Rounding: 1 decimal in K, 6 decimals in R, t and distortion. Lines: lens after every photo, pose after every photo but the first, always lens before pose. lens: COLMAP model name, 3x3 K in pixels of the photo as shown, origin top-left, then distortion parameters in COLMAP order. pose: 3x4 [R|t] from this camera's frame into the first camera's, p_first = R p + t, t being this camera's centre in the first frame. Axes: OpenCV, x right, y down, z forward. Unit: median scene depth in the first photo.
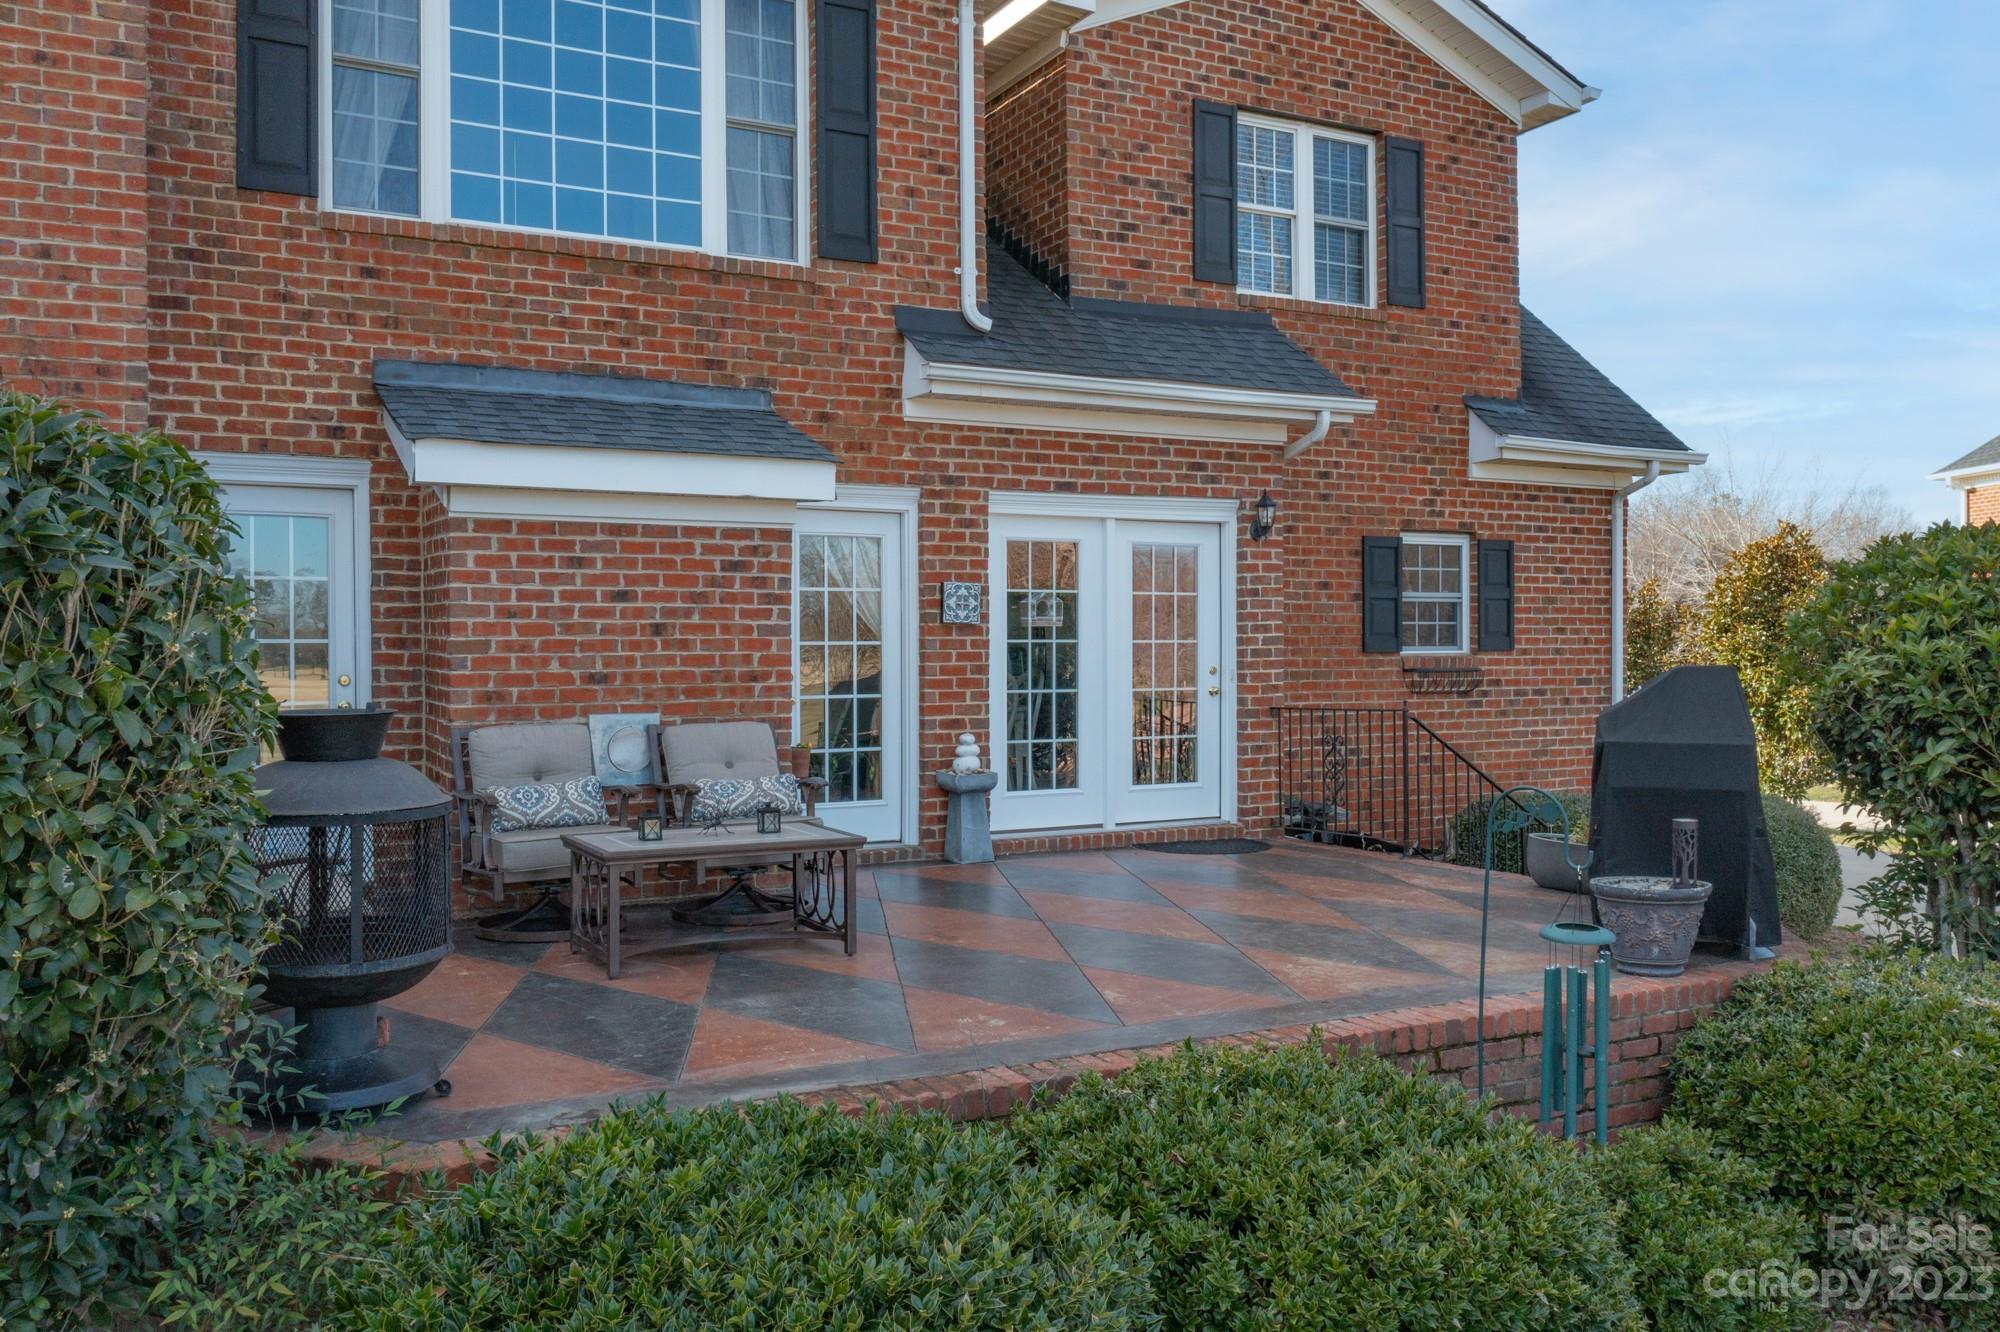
lens RADIAL K [[1560.0, 0, 998.2], [0, 1560.0, 662.8], [0, 0, 1]] dist [0.012730, 0.003032]
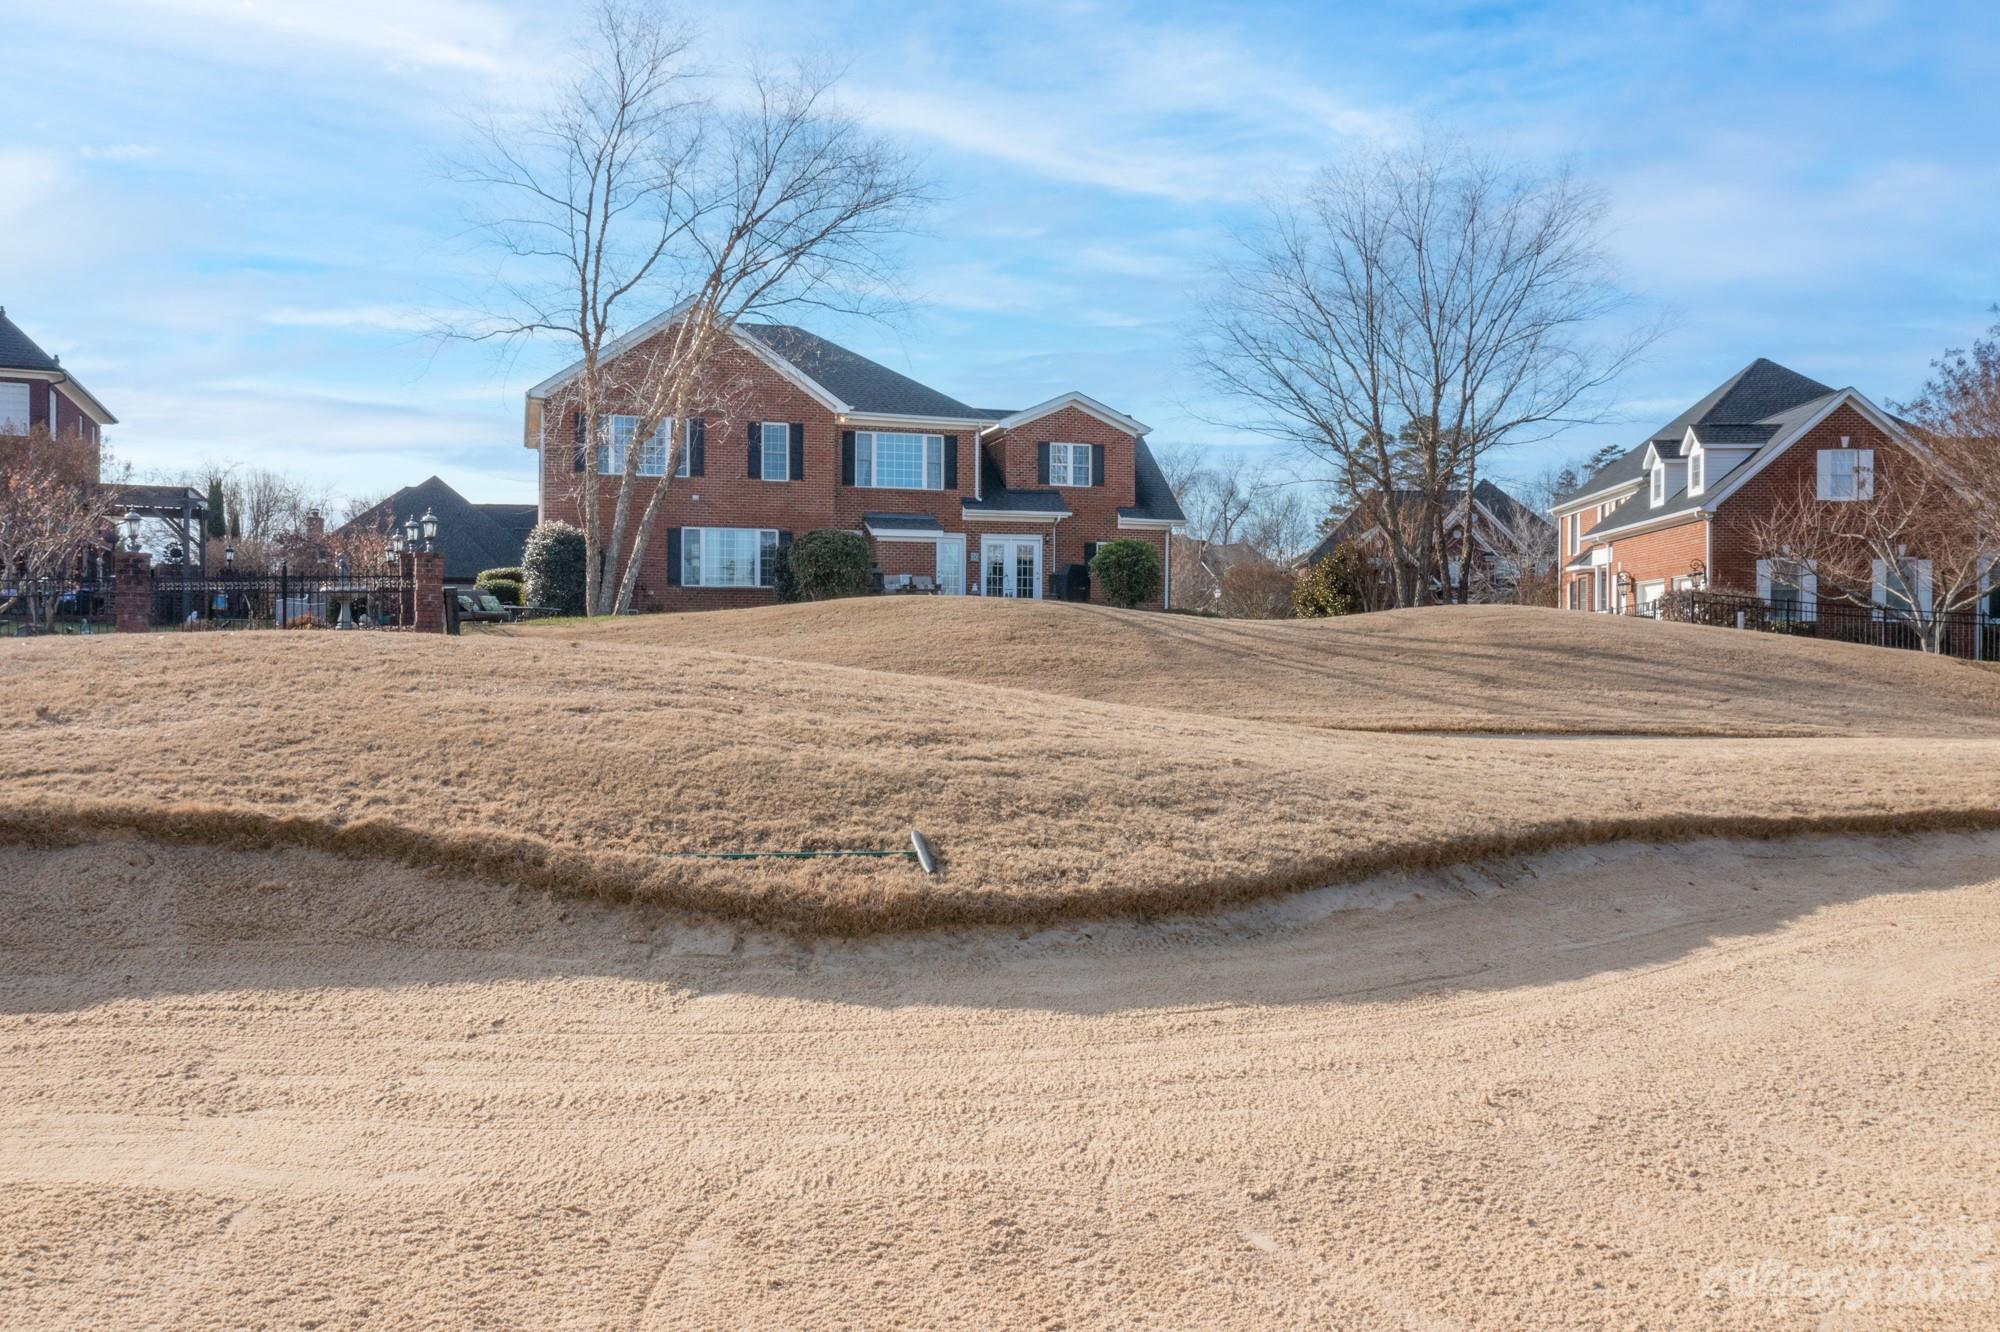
lens RADIAL K [[1560.0, 0, 1001.5], [0, 1560.0, 665.1], [0, 0, 1]] dist [0.012730, 0.003032]
pose [[0.979362, 0.012821, -0.201705, 1.041189], [-0.012866, 0.999917, 0.001091, 0.291023], [0.201702, 0.001527, 0.979446, -3.734710]]
